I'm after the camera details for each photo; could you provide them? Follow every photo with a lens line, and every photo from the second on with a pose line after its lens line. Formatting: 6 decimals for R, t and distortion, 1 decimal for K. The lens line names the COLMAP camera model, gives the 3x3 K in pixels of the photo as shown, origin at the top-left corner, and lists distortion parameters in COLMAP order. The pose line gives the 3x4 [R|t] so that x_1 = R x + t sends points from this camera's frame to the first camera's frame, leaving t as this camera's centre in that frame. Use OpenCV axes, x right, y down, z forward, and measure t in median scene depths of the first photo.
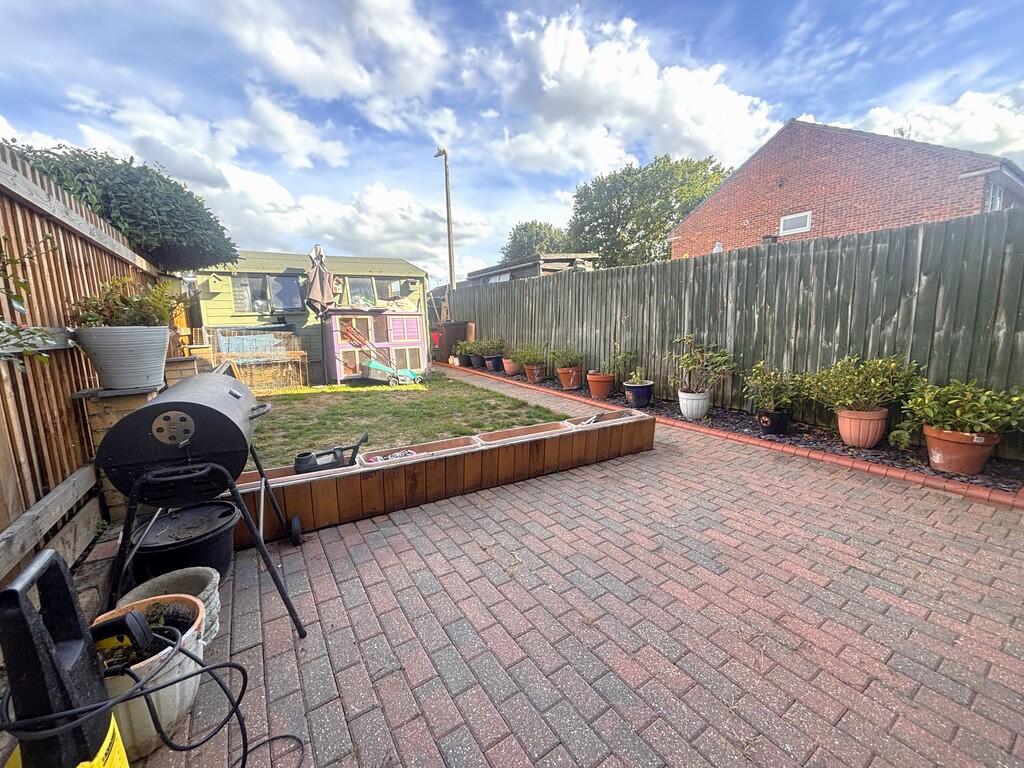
lens RADIAL K [[435.2, 0, 512.0], [0, 435.2, 384.0], [0, 0, 1]] dist [0.000718, -0.000050]
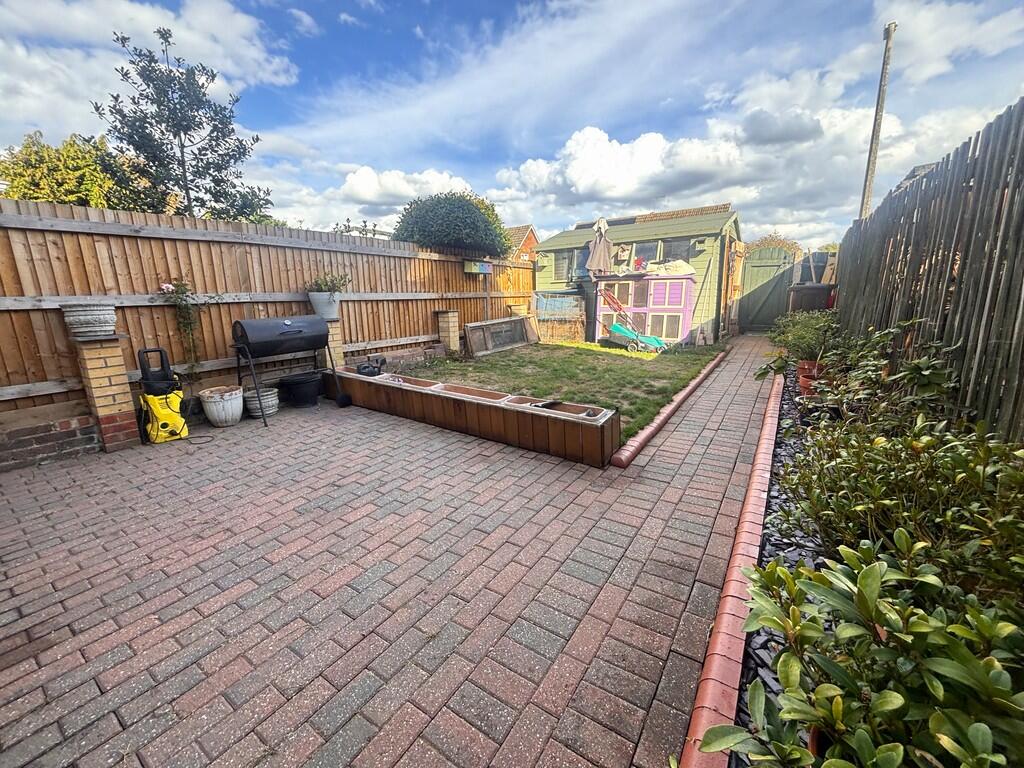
lens RADIAL K [[436.8, 0, 516.4], [0, 436.8, 392.9], [0, 0, 1]] dist [0.002911, -0.000260]
pose [[0.346571, 0.220657, -0.911701, 0.583427], [-0.122033, 0.974284, 0.189414, -0.060652], [0.930052, 0.045612, 0.364586, 0.378699]]
